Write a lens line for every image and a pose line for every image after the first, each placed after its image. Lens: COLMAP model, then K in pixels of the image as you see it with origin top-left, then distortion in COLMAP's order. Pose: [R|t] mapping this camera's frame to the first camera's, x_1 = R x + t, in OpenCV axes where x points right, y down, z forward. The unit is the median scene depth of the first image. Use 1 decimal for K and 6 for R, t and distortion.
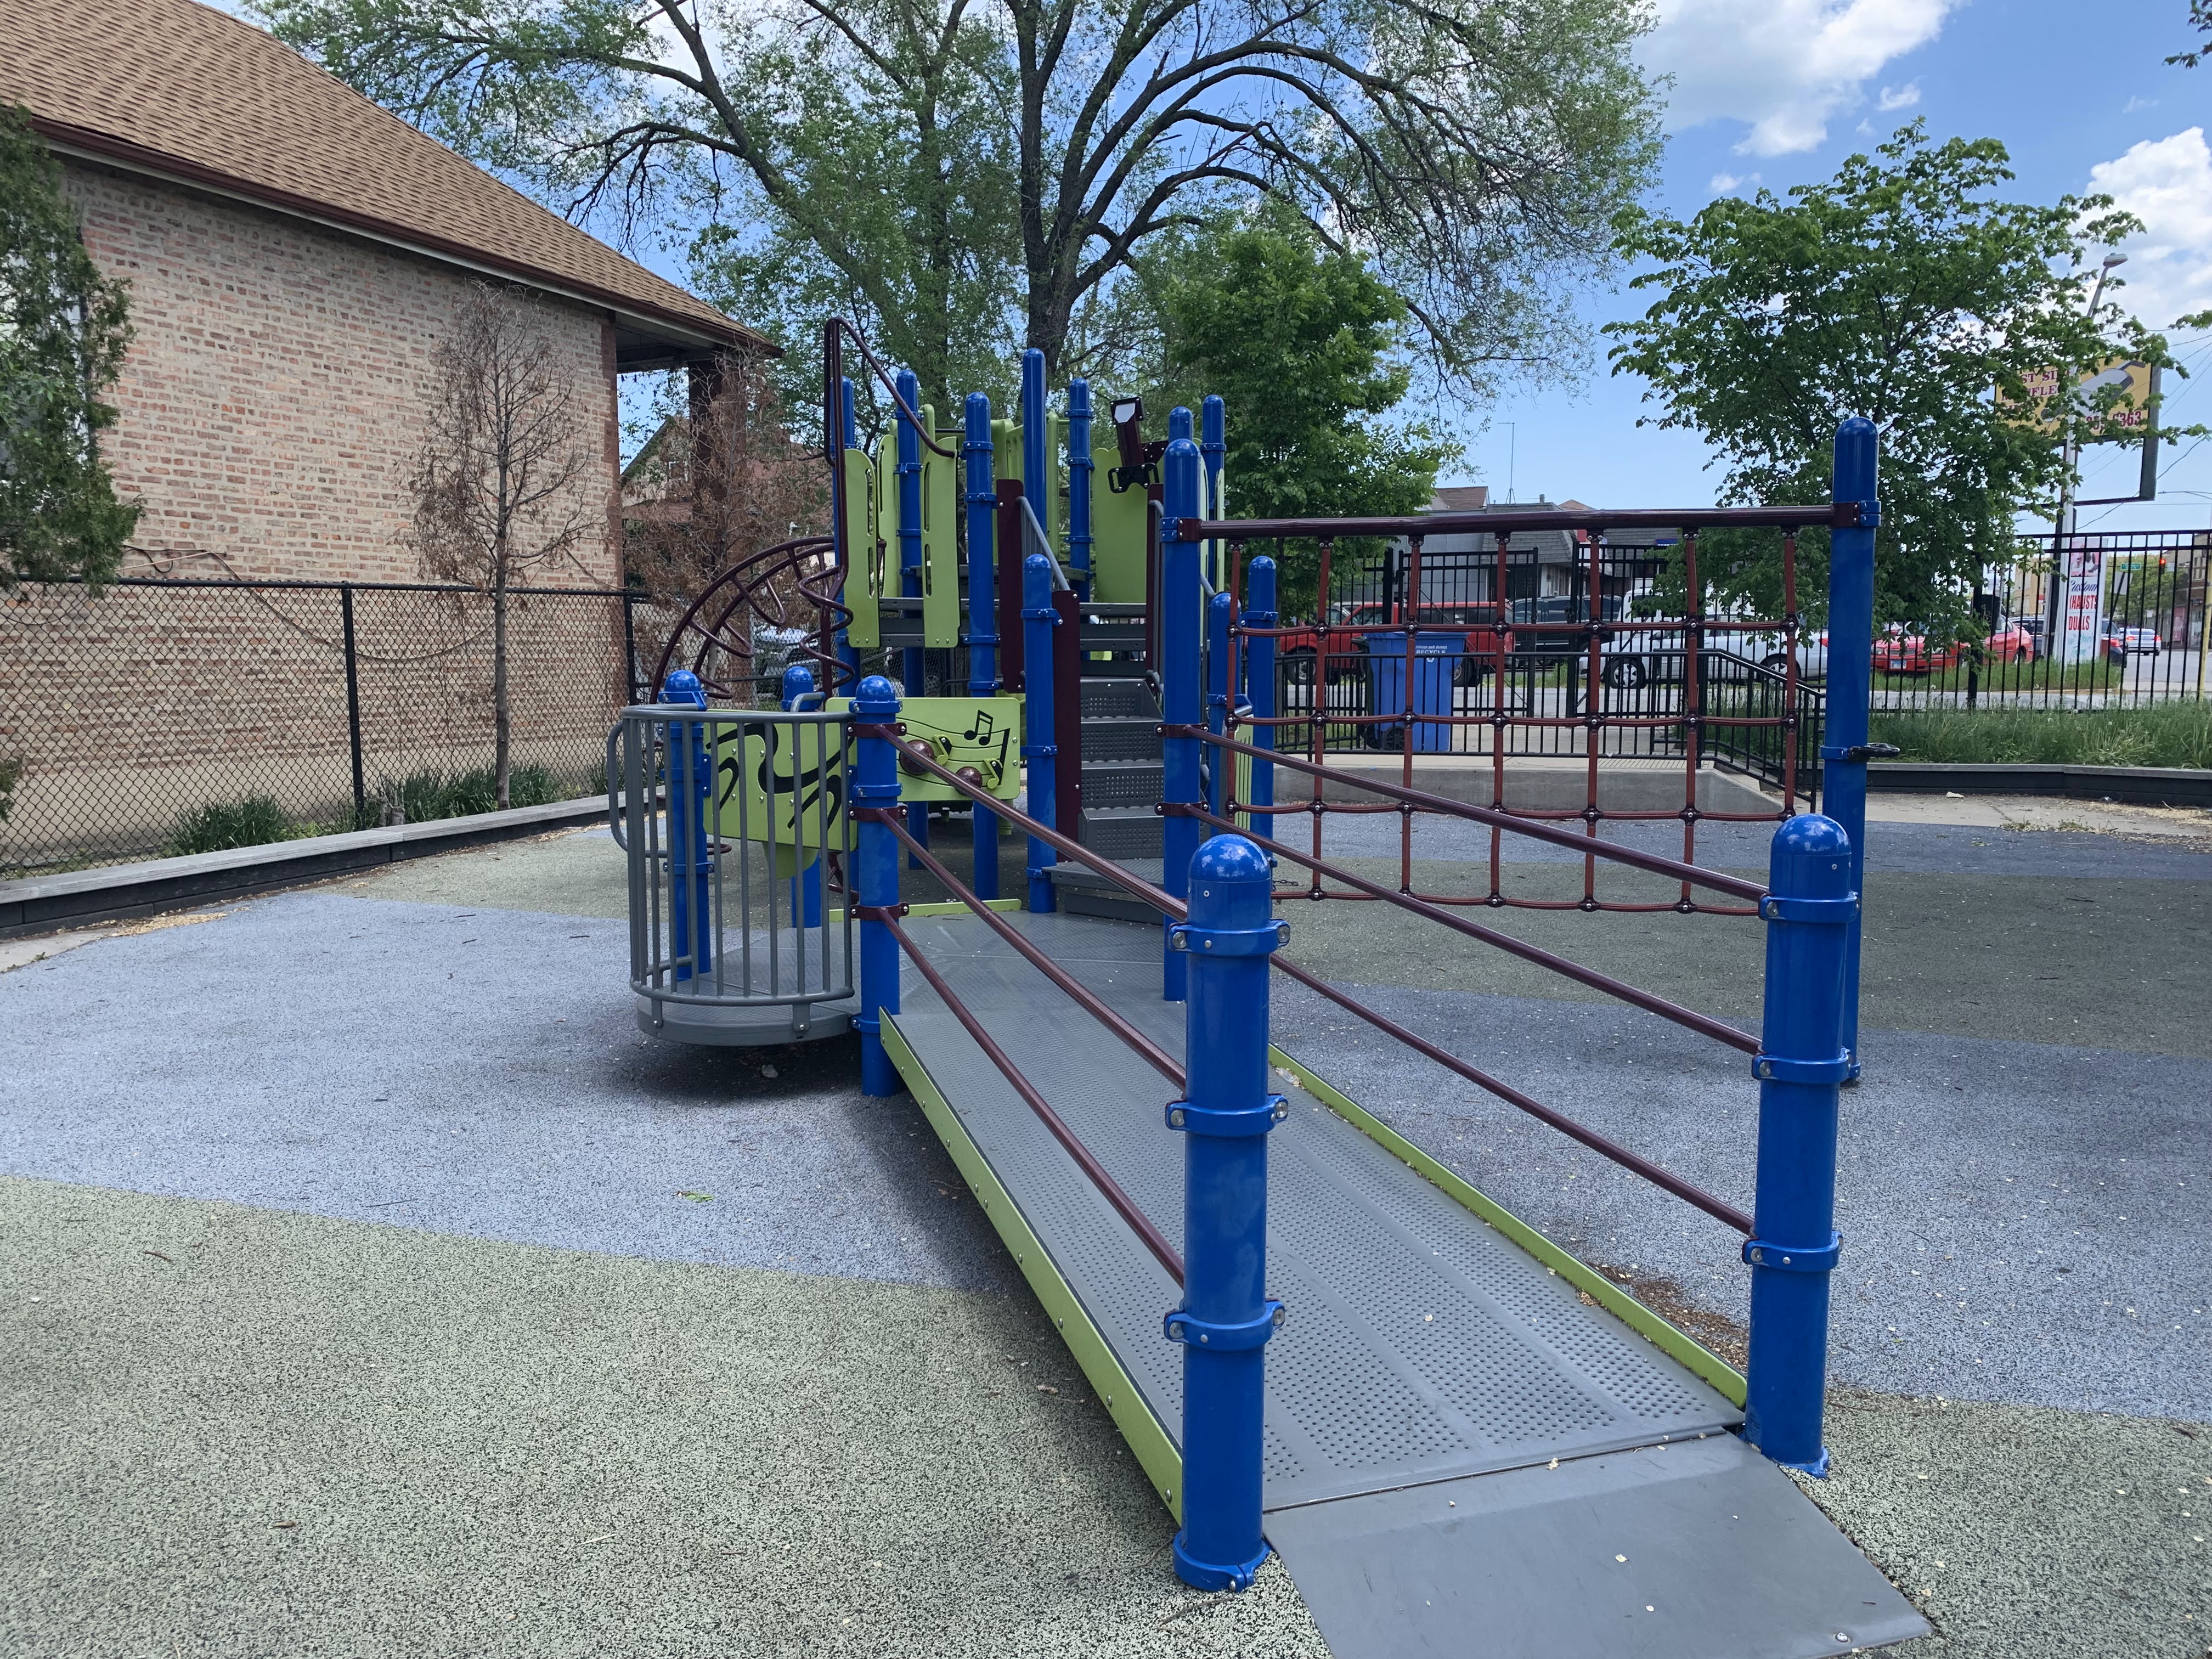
lens RADIAL K [[1742.5, 0, 1106.0], [0, 1742.5, 829.5], [0, 0, 1]] dist [0.000803, -0.001079]
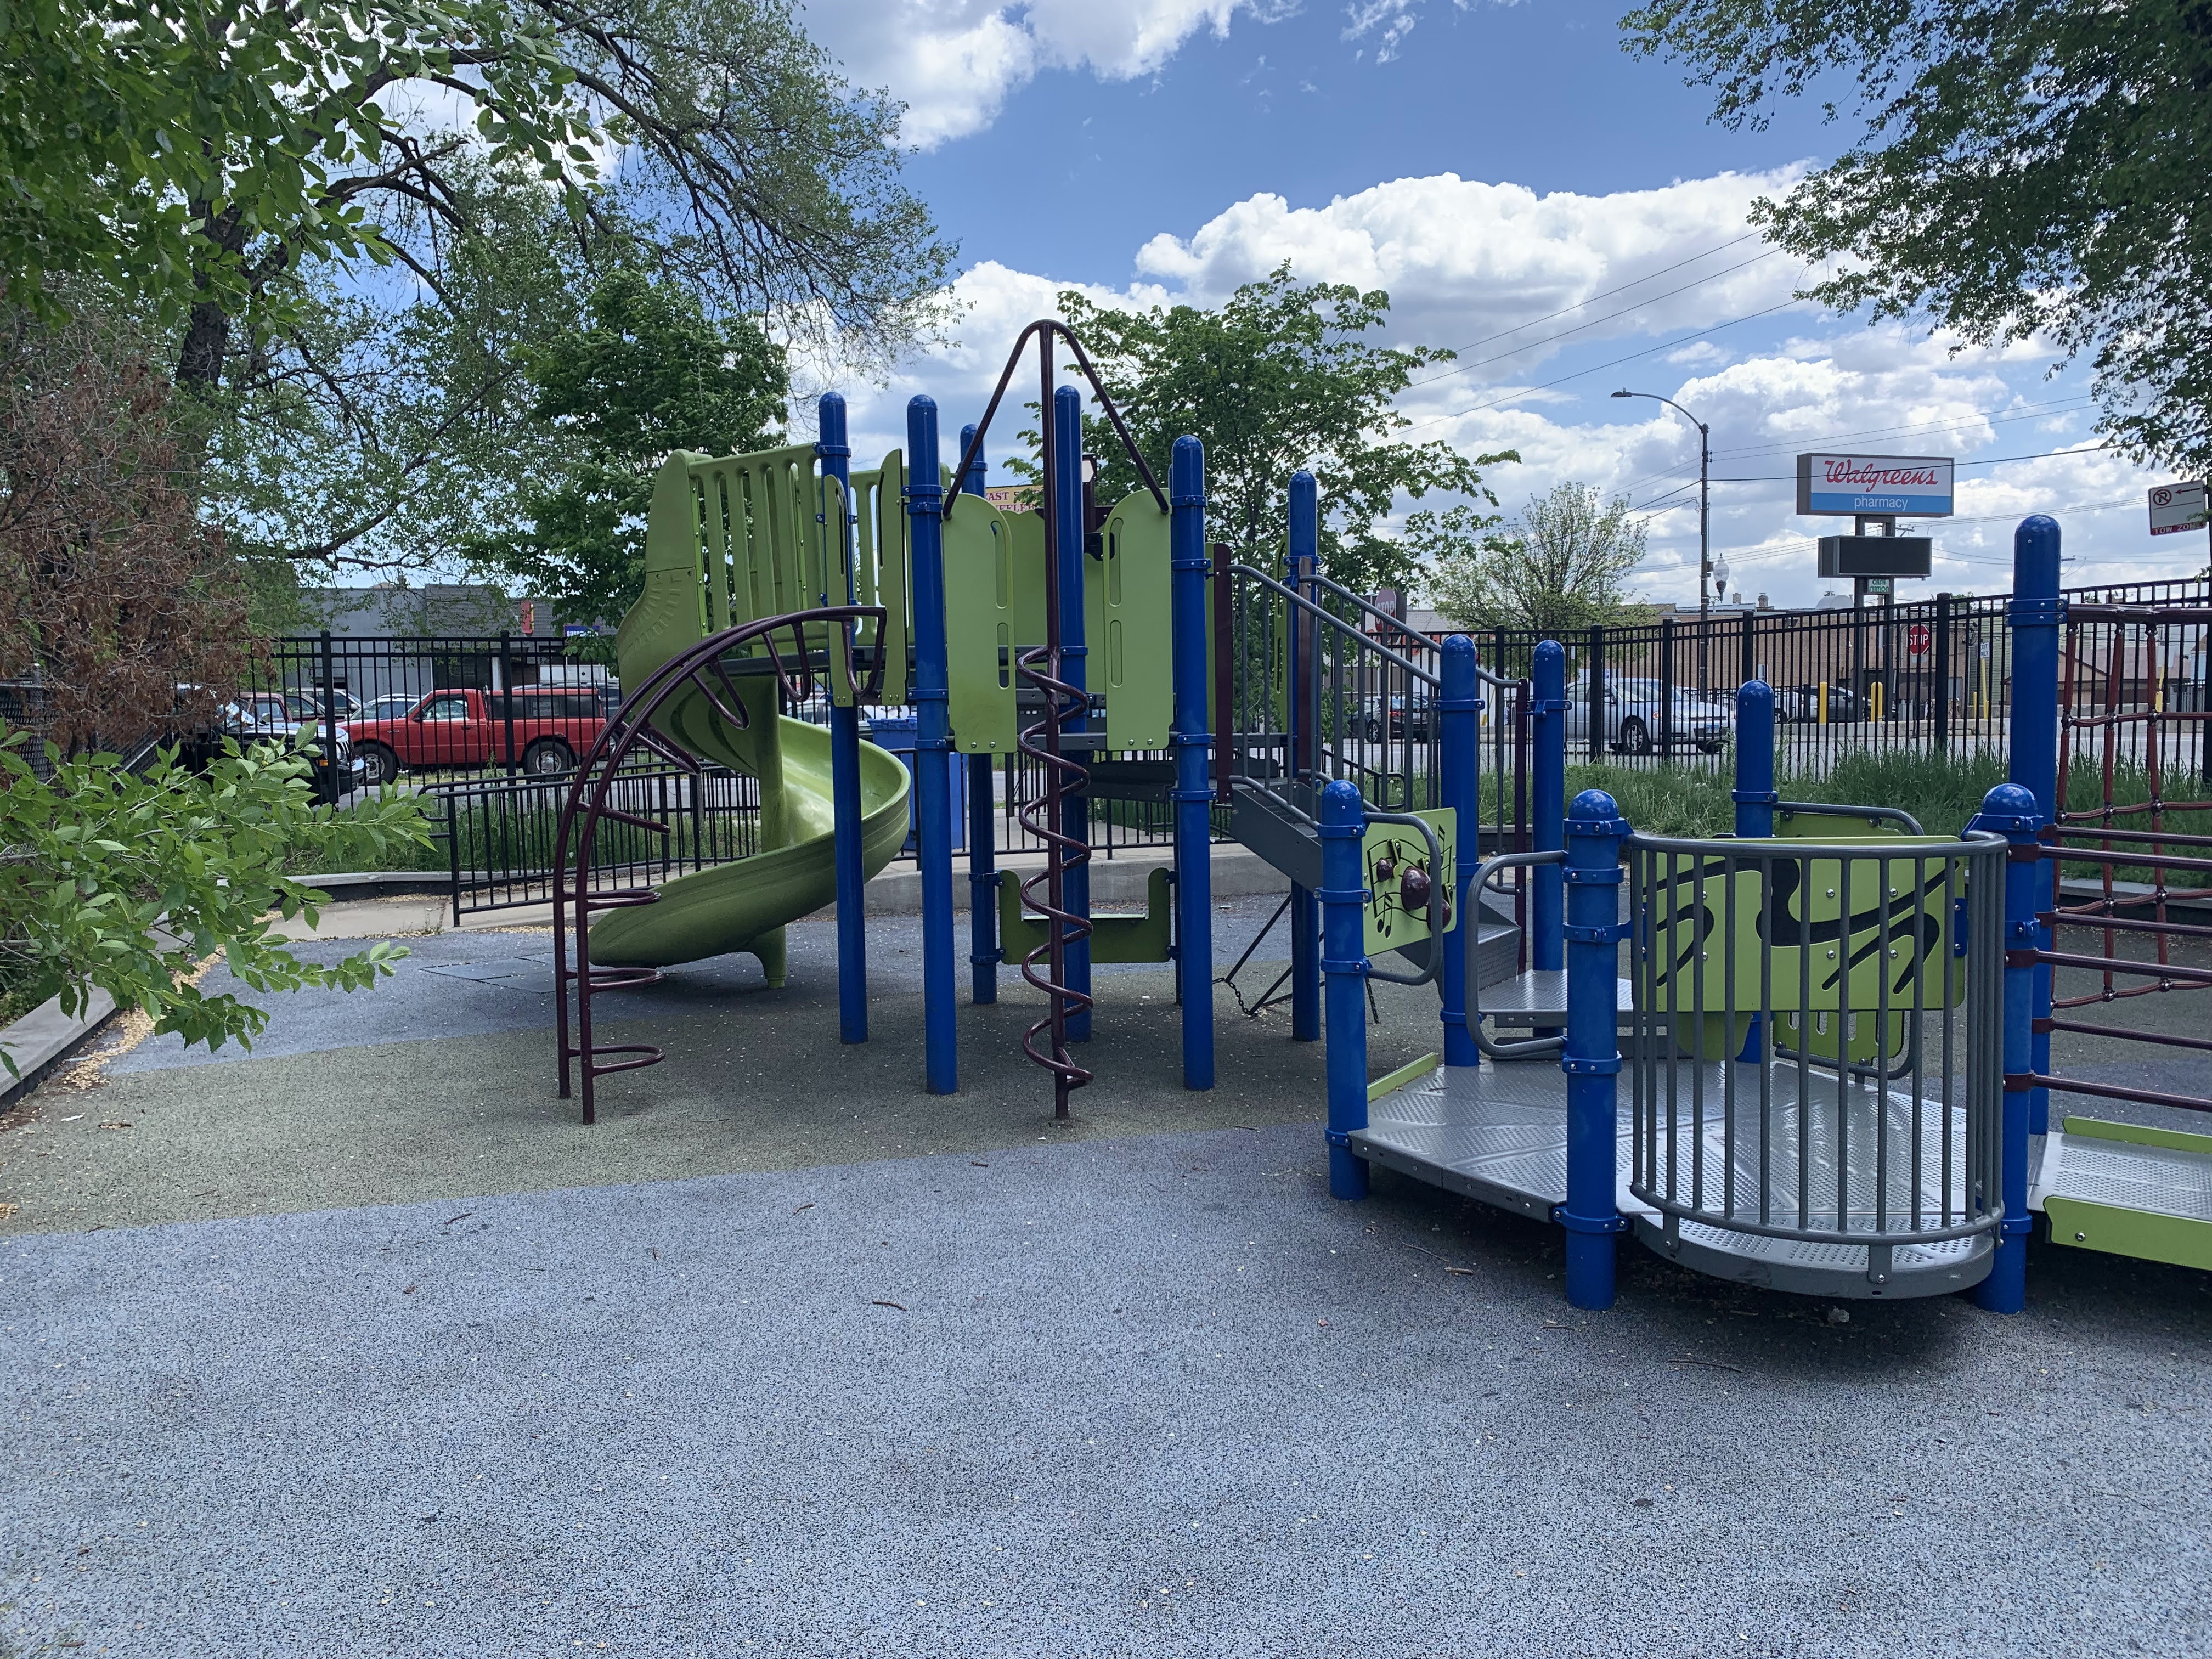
lens RADIAL K [[1742.5, 0, 1106.0], [0, 1742.5, 829.5], [0, 0, 1]] dist [0.000803, -0.001079]
pose [[0.731361, -0.043014, 0.680633, -0.703711], [0.080120, 0.996517, -0.023115, -0.059885], [-0.677268, 0.071437, 0.732260, 0.536799]]
